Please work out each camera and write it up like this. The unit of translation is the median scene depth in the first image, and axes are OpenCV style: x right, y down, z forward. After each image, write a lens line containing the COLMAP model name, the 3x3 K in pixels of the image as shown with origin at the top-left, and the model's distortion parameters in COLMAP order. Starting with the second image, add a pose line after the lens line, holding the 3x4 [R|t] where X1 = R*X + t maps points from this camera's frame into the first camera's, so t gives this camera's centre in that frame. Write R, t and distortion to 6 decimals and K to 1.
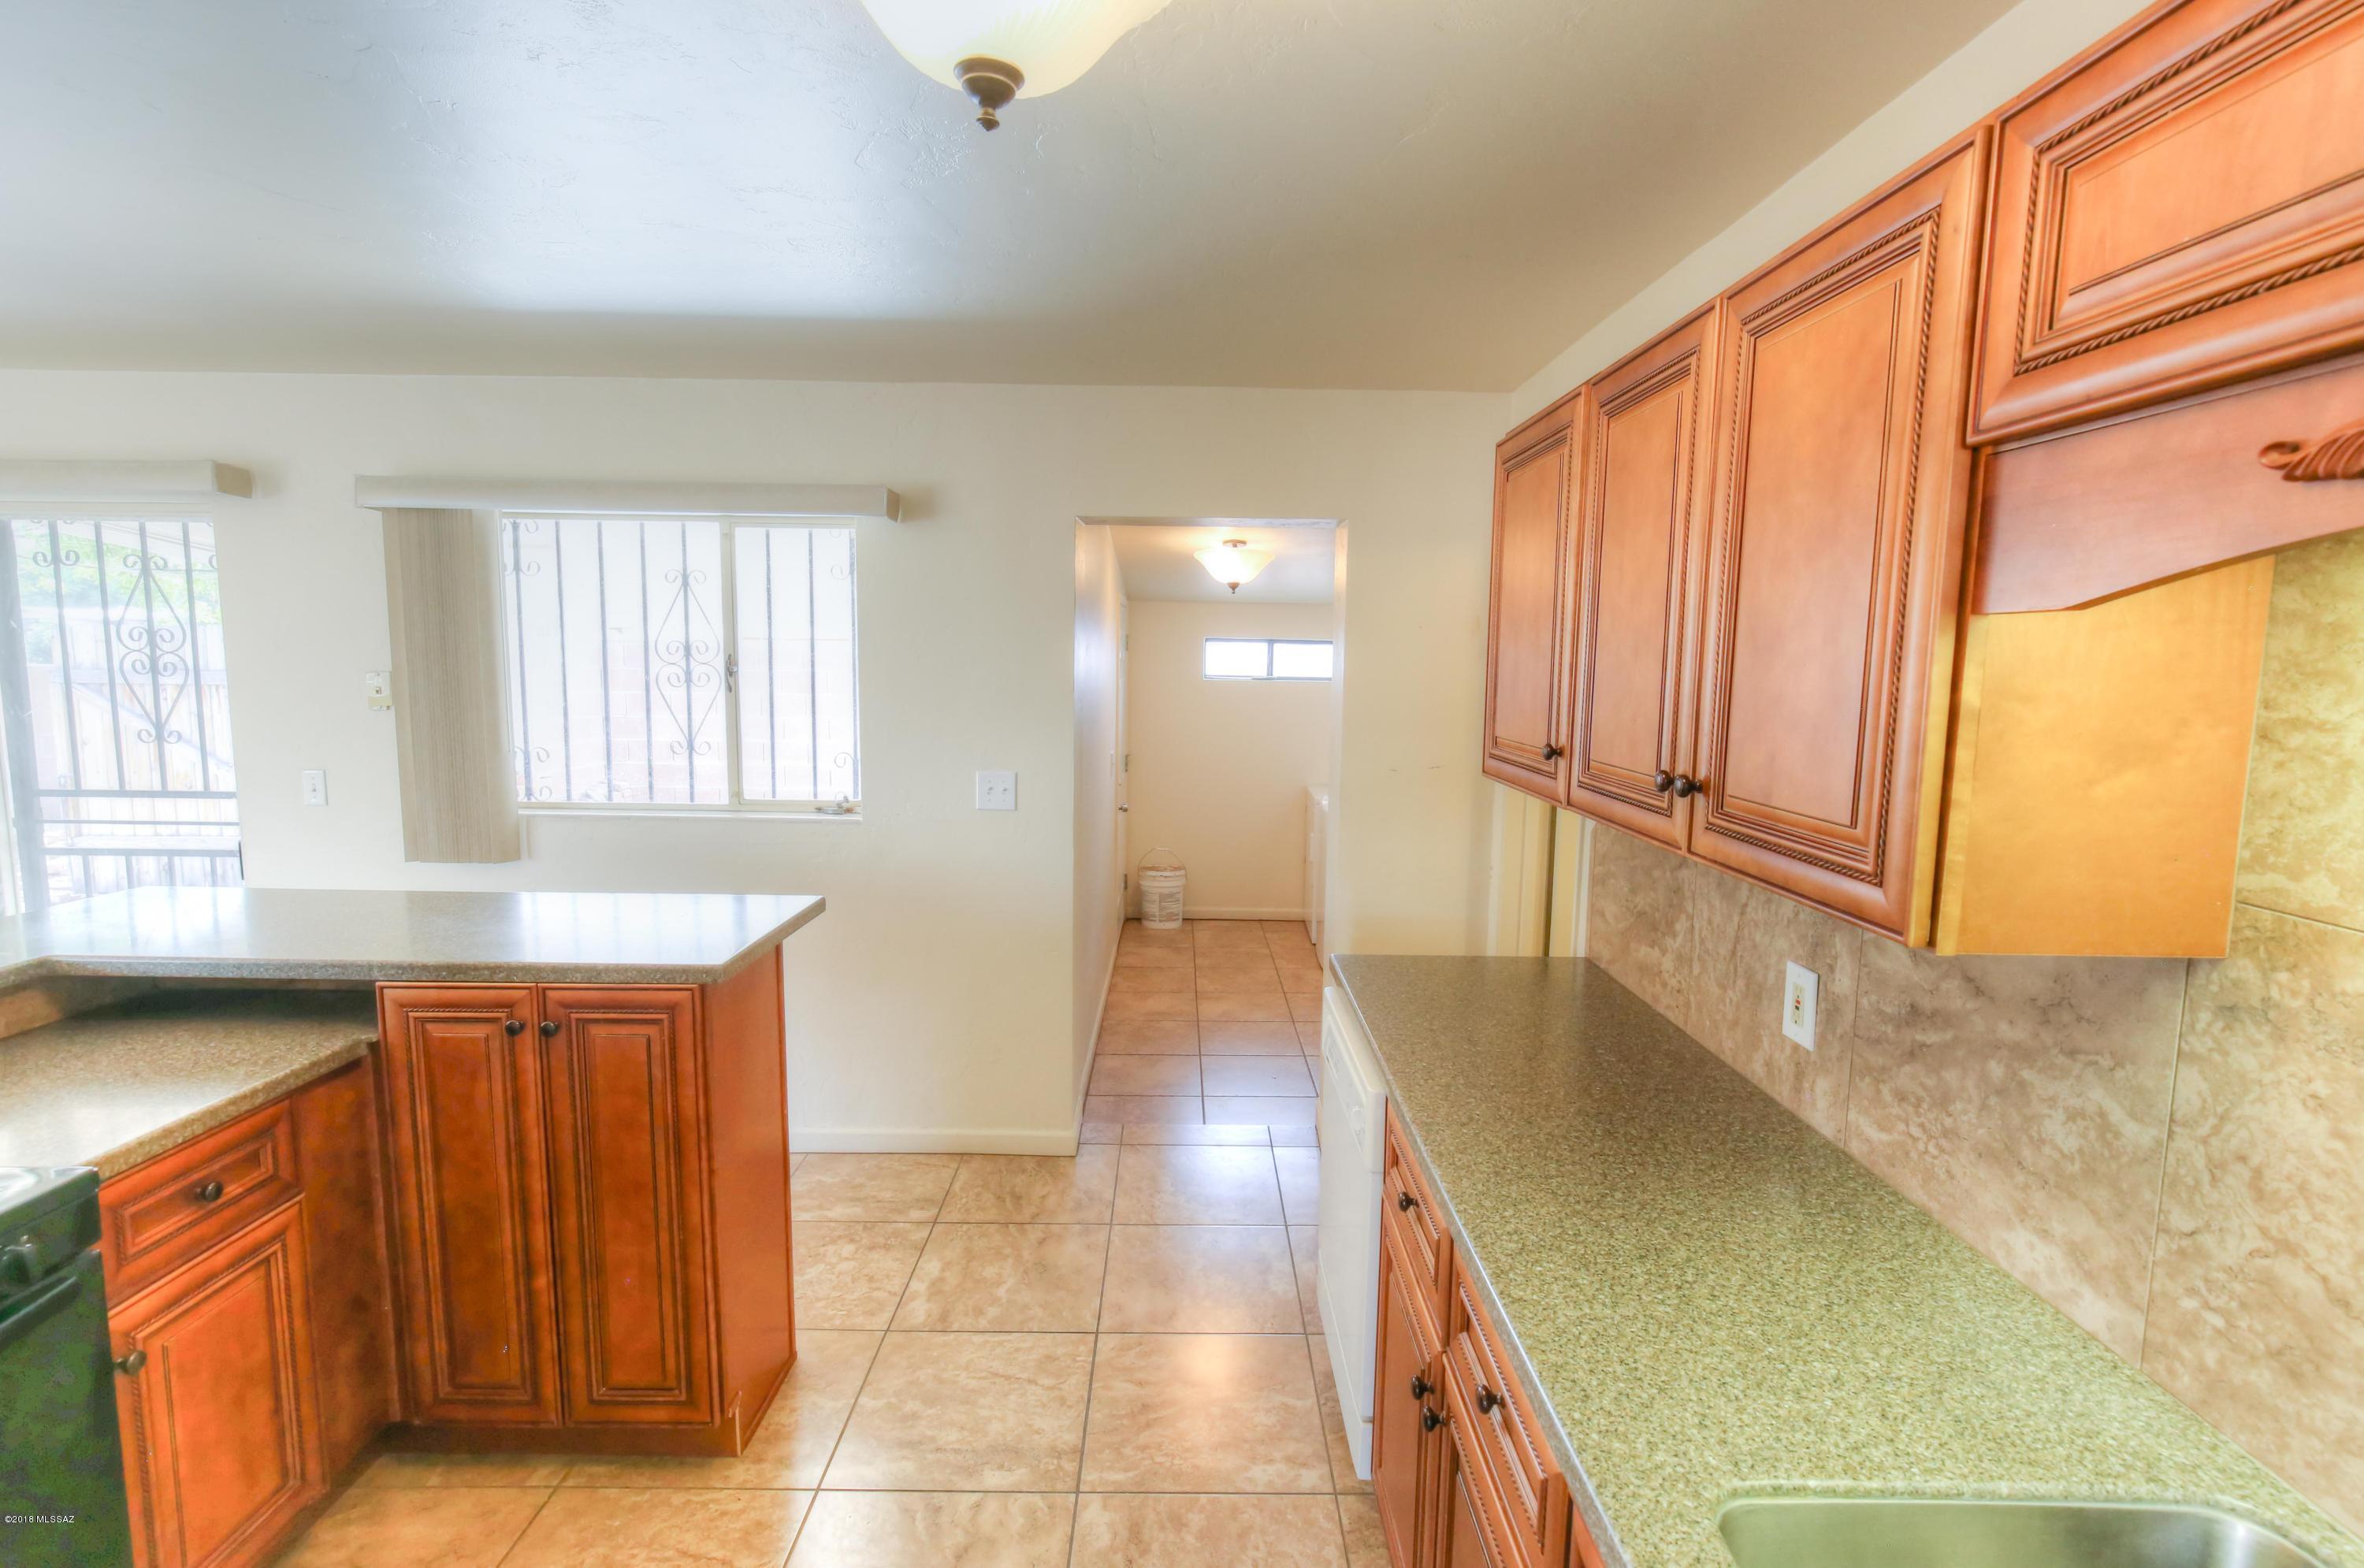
lens RADIAL K [[1082.4, 0, 1181.6], [0, 1082.4, 769.7], [0, 0, 1]] dist [-0.003862, 0.003136]
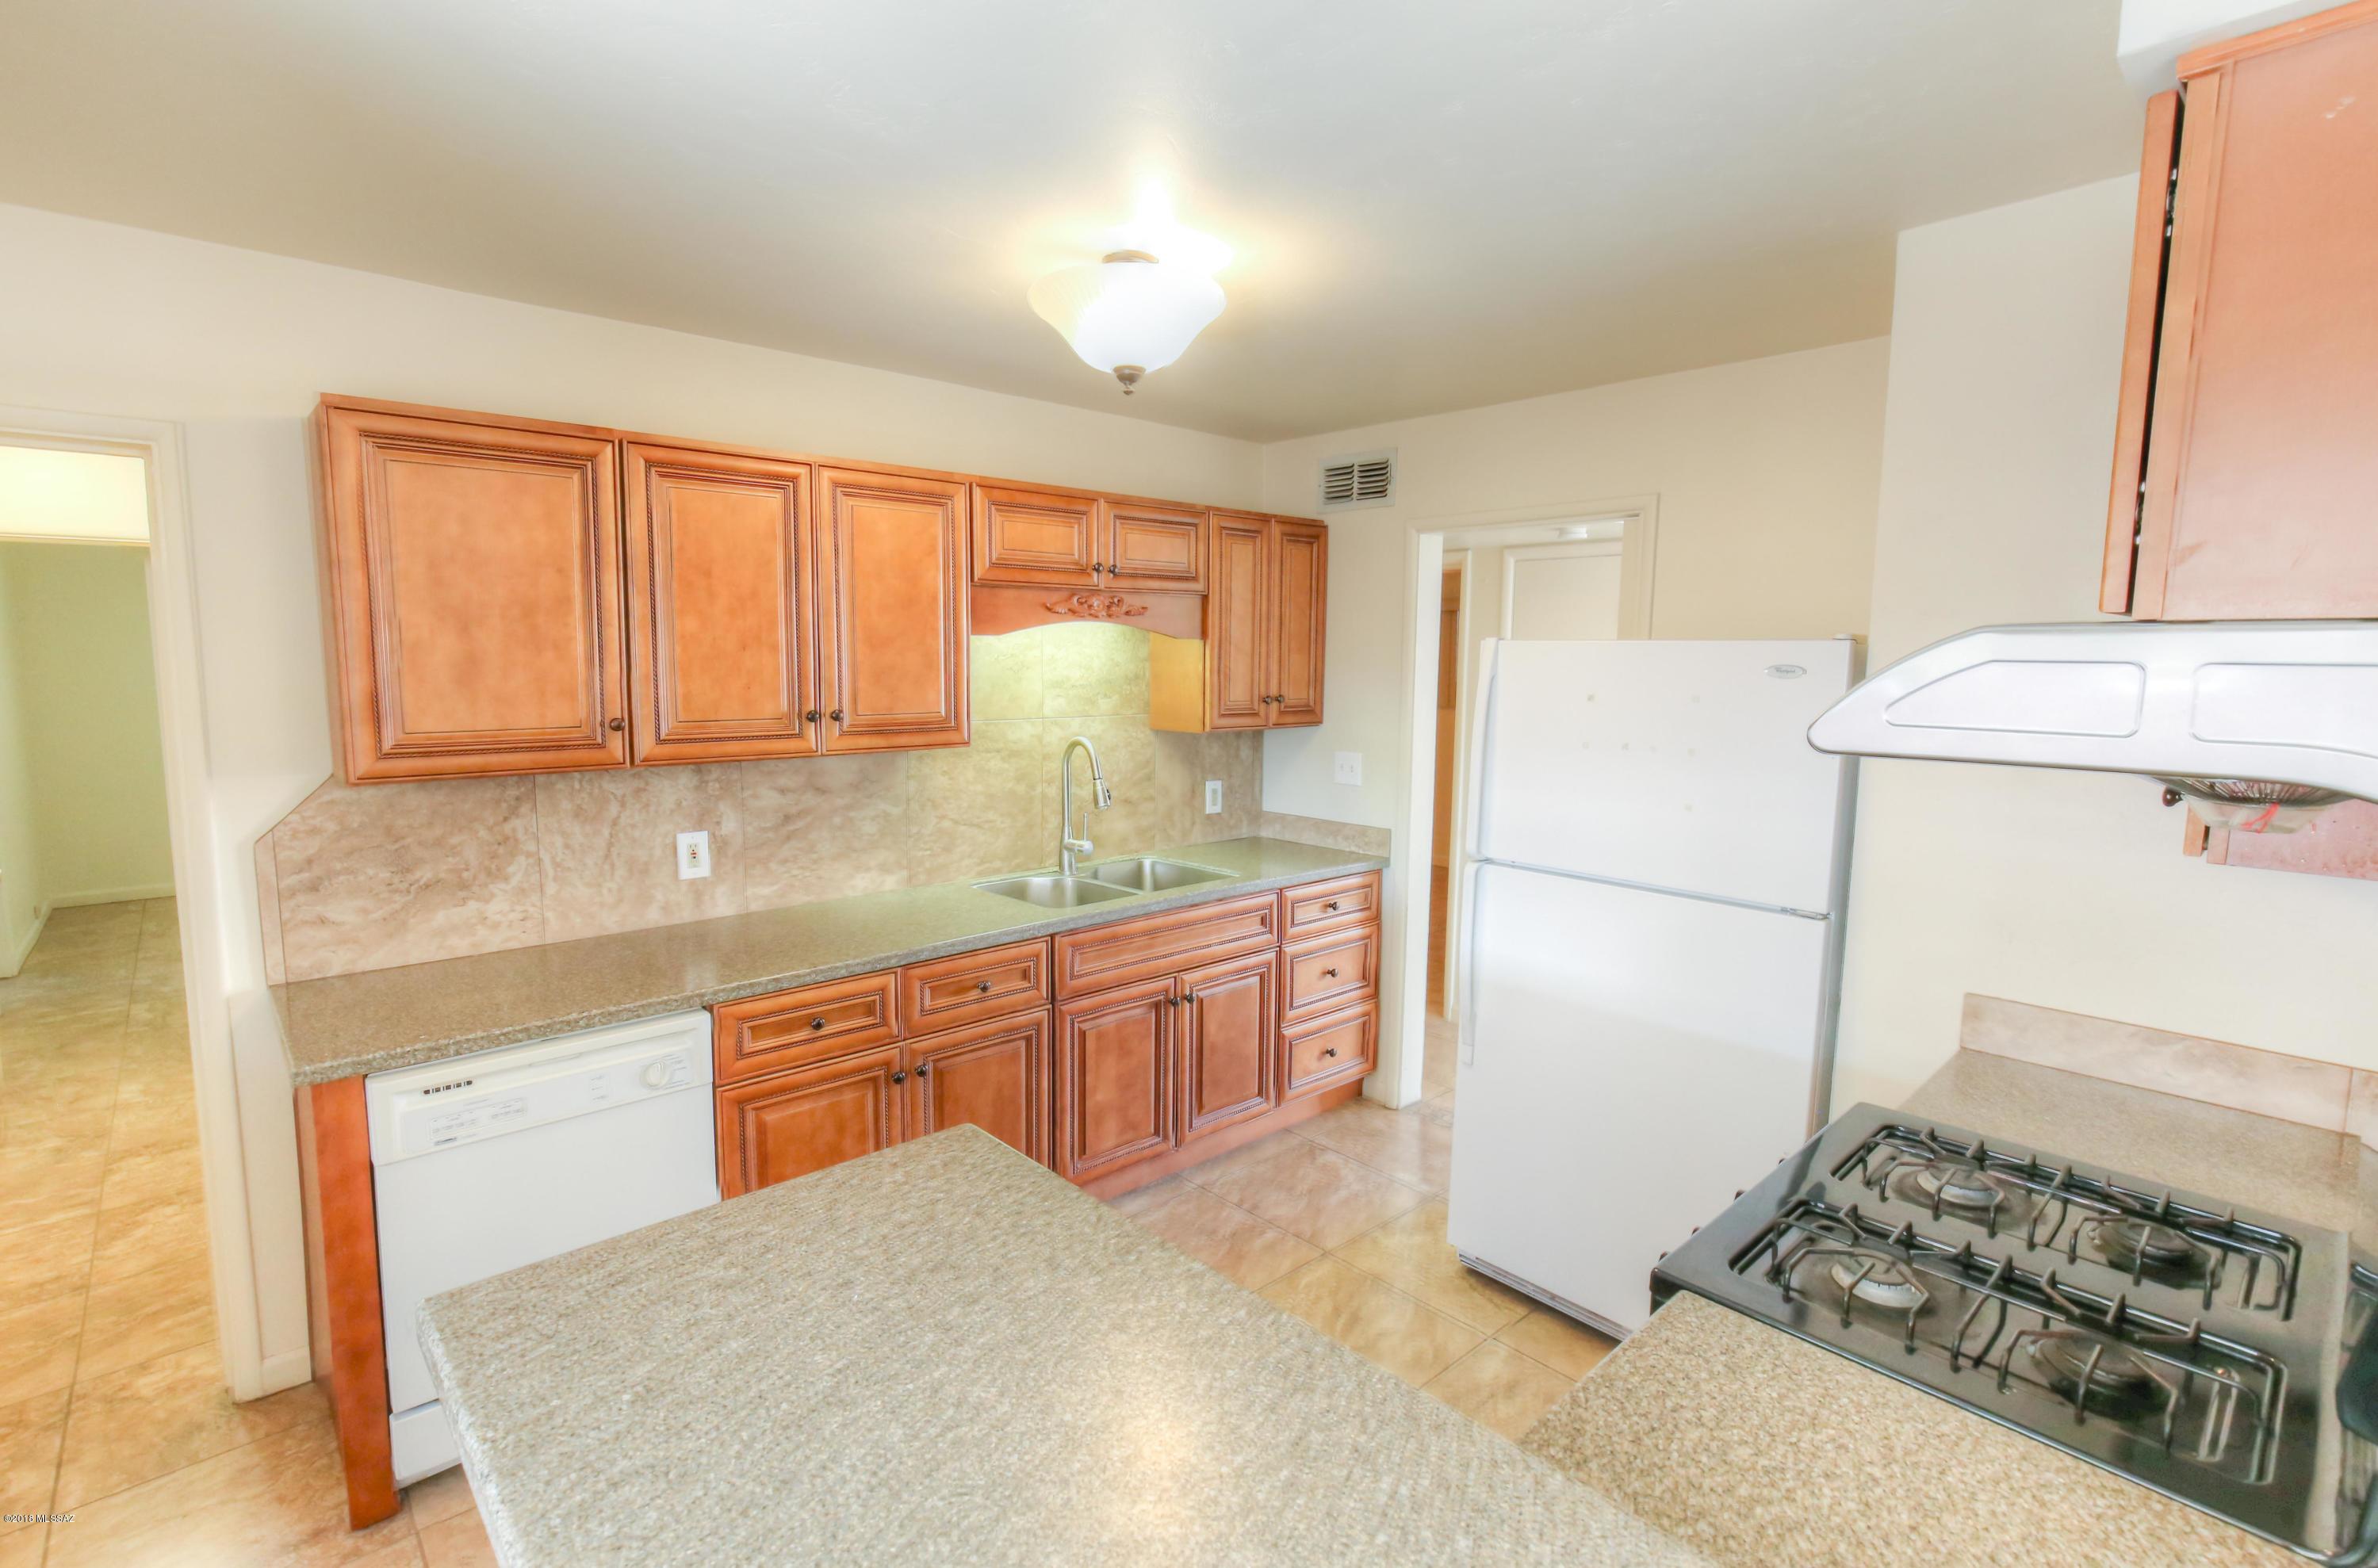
lens RADIAL K [[1088.7, 0, 1134.6], [0, 1088.7, 786.5], [0, 0, 1]] dist [-0.003862, 0.003136]
pose [[-0.657253, -0.106211, 0.746148, -1.254022], [0.066956, 0.977877, 0.198176, -0.194669], [-0.750690, 0.180211, -0.635601, 1.731057]]
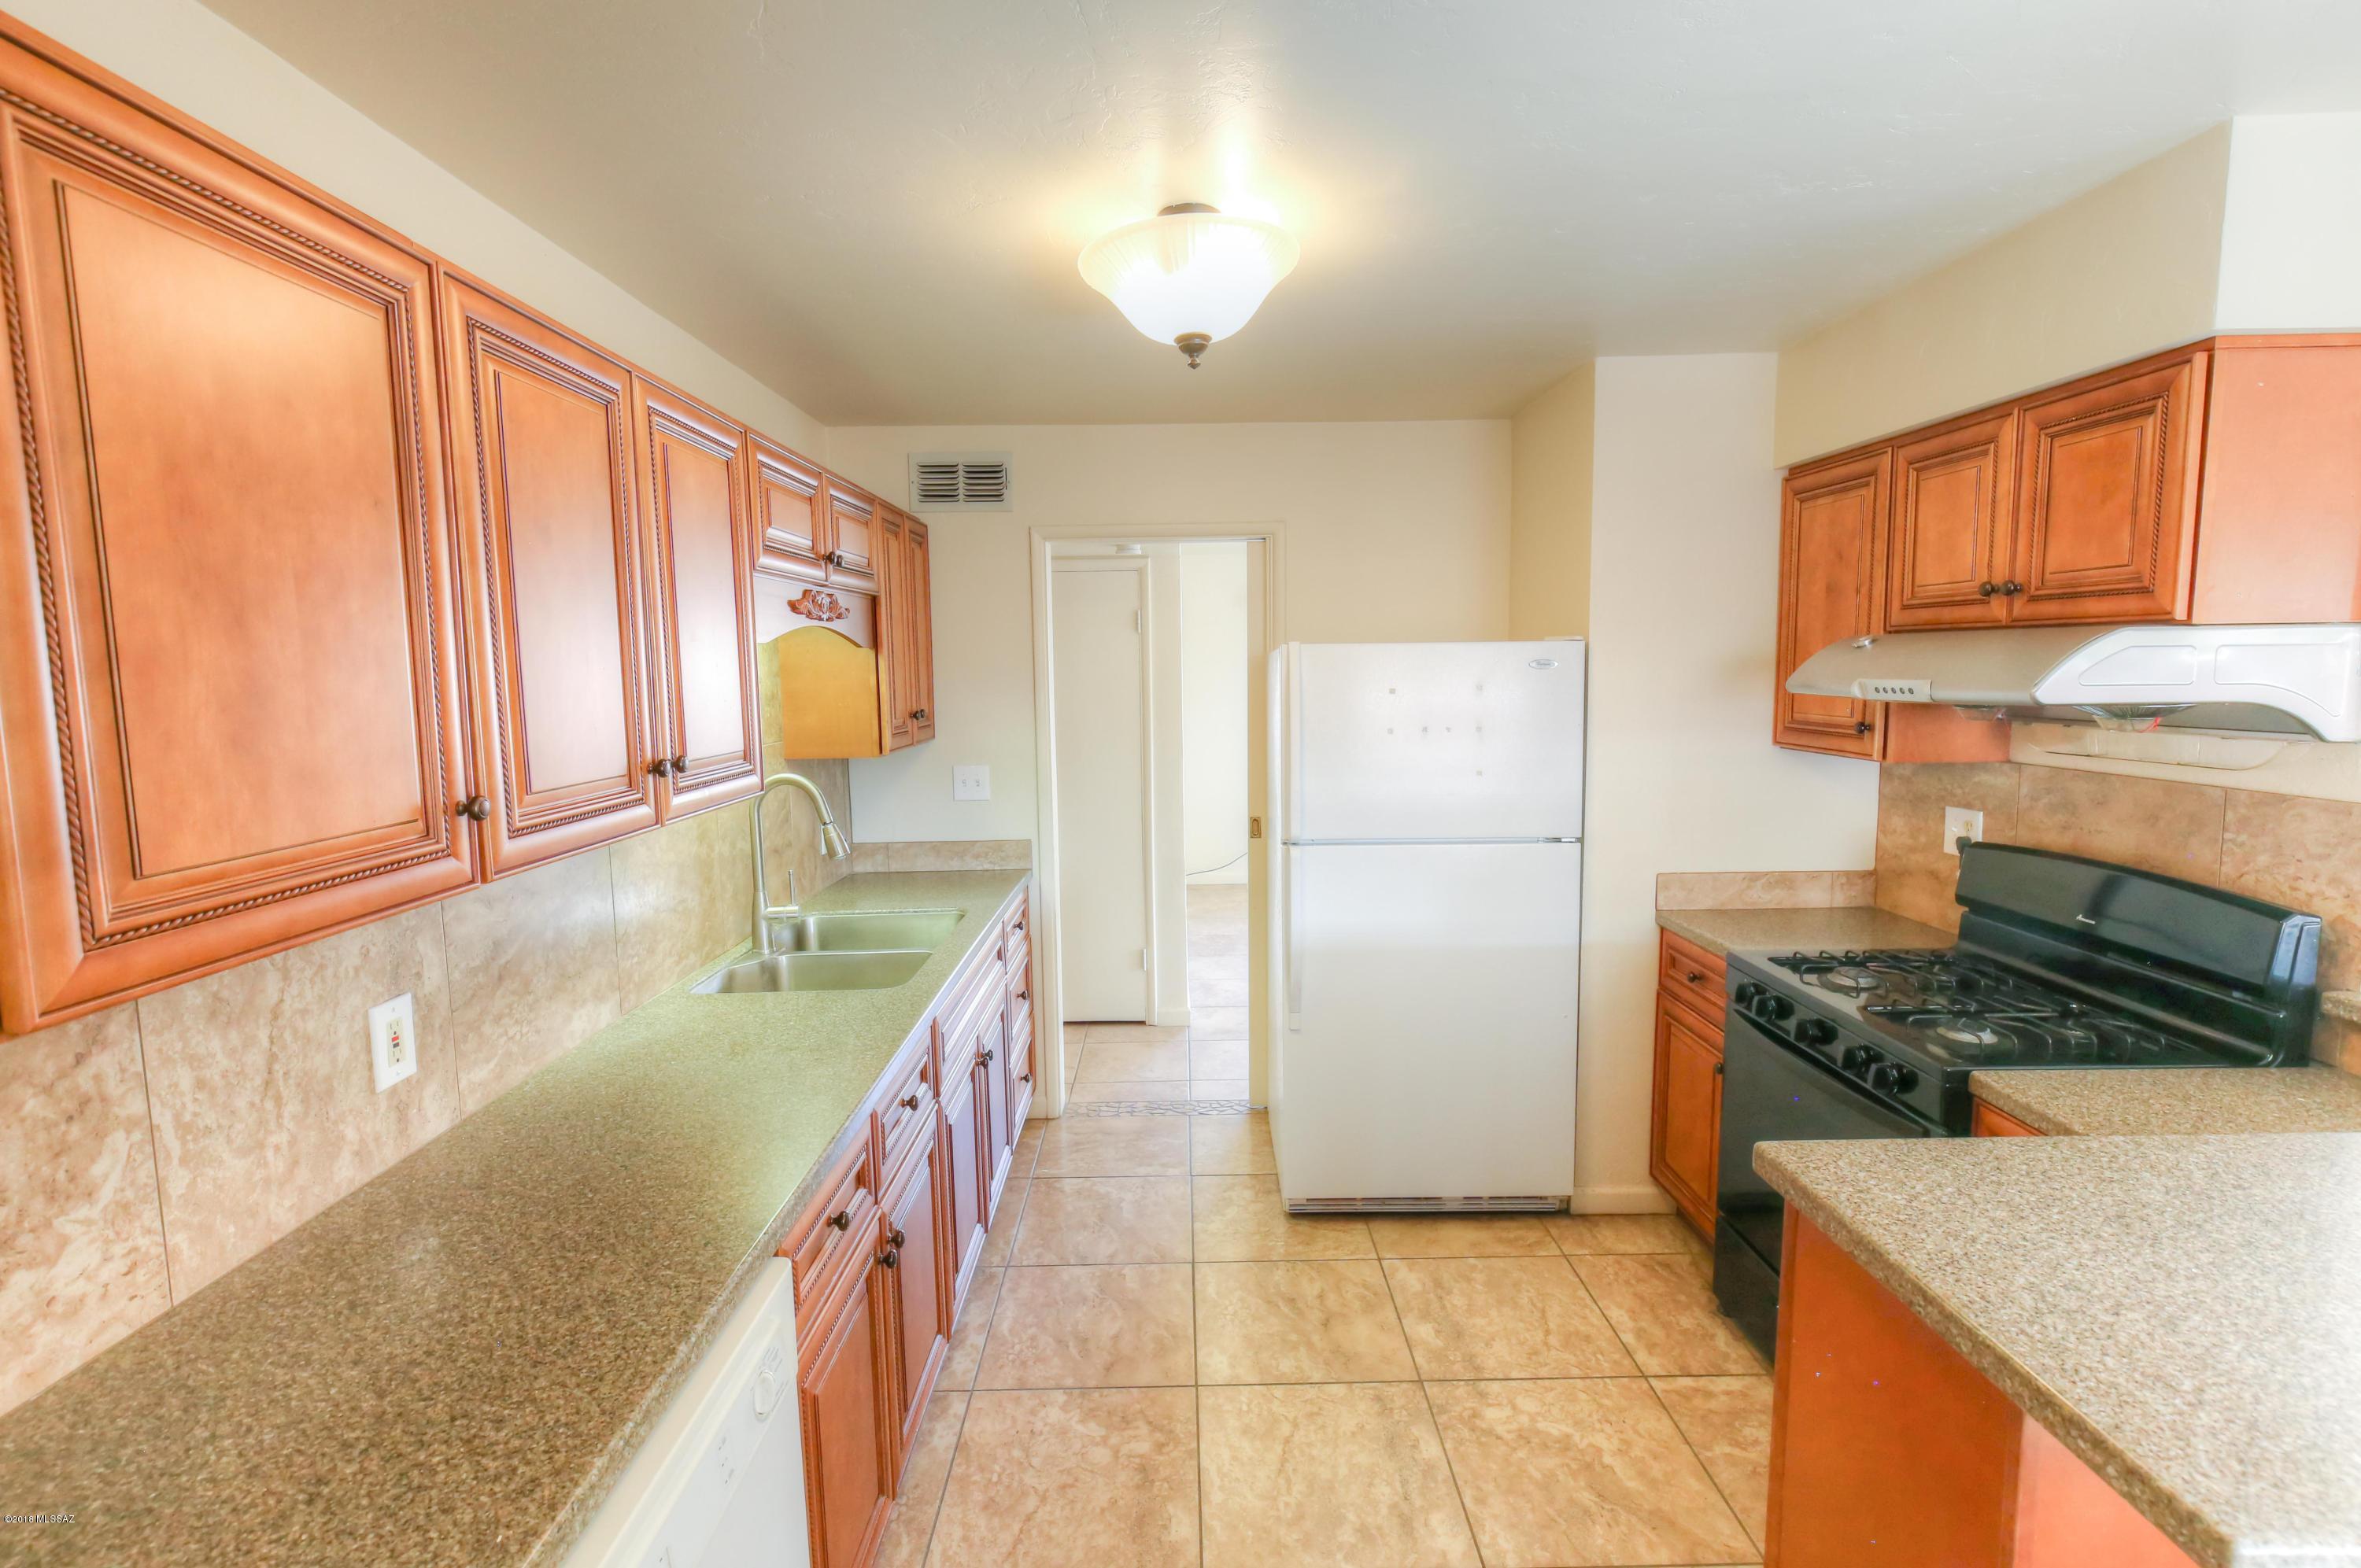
lens RADIAL K [[1080.9, 0, 1161.3], [0, 1080.9, 775.2], [0, 0, 1]] dist [-0.003862, 0.003136]
pose [[-0.999952, 0.003193, 0.009237, -0.098599], [0.005055, 0.977856, 0.209219, -0.215521], [-0.008365, 0.209256, -0.977825, 2.074313]]
